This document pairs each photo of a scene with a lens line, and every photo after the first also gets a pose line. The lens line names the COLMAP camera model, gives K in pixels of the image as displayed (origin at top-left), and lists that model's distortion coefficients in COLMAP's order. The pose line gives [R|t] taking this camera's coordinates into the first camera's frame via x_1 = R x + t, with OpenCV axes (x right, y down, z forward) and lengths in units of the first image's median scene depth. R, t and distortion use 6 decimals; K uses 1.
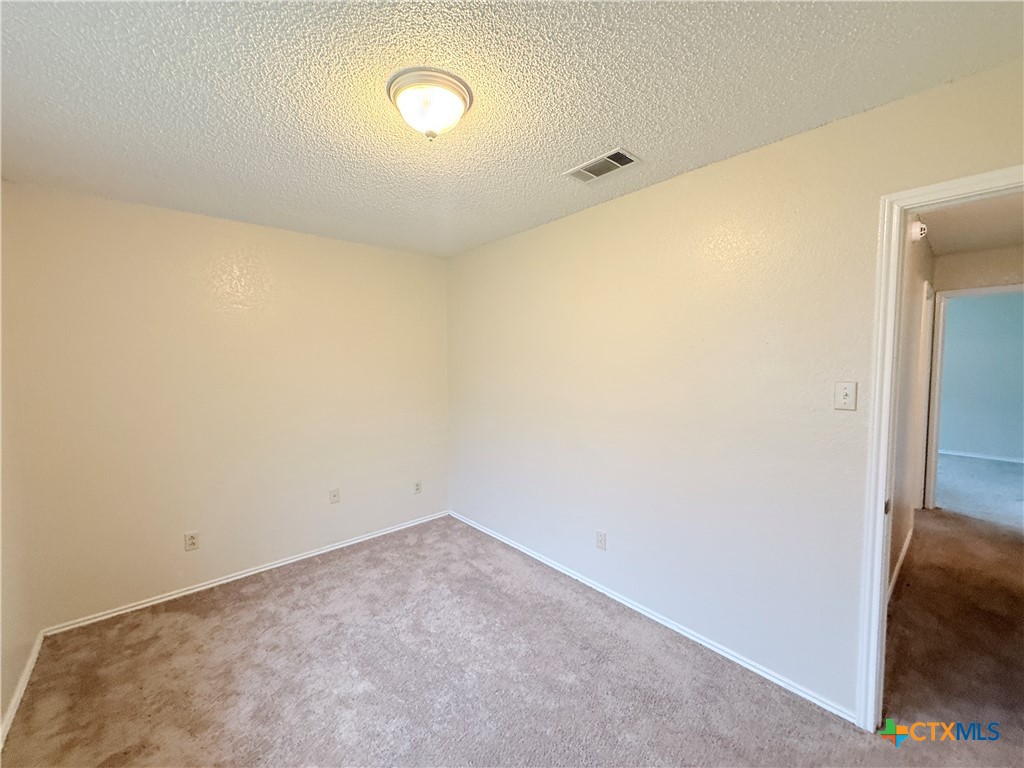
lens RADIAL K [[406.6, 0, 505.9], [0, 406.6, 384.7], [0, 0, 1]] dist [0.000114, -0.000212]
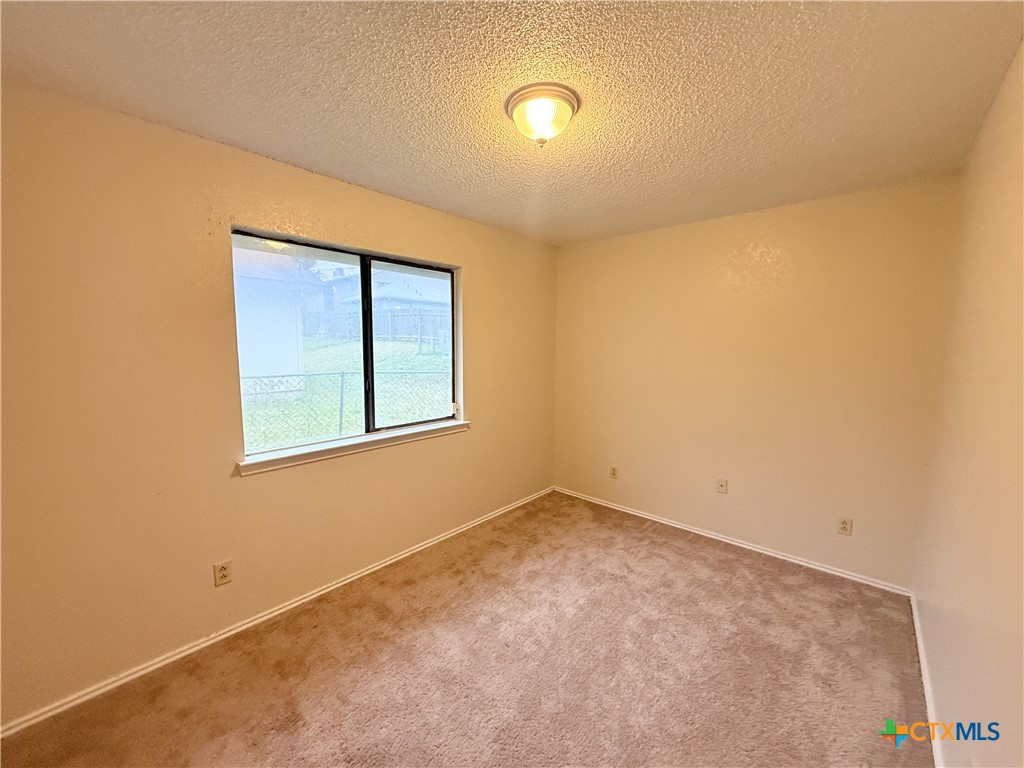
lens RADIAL K [[406.6, 0, 511.5], [0, 406.6, 385.6], [0, 0, 1]] dist [0.000114, -0.000212]
pose [[0.128270, 0.111703, -0.985429, 0.548344], [-0.073866, 0.991953, 0.102827, -0.032289], [0.988985, 0.059600, 0.135488, 0.446049]]
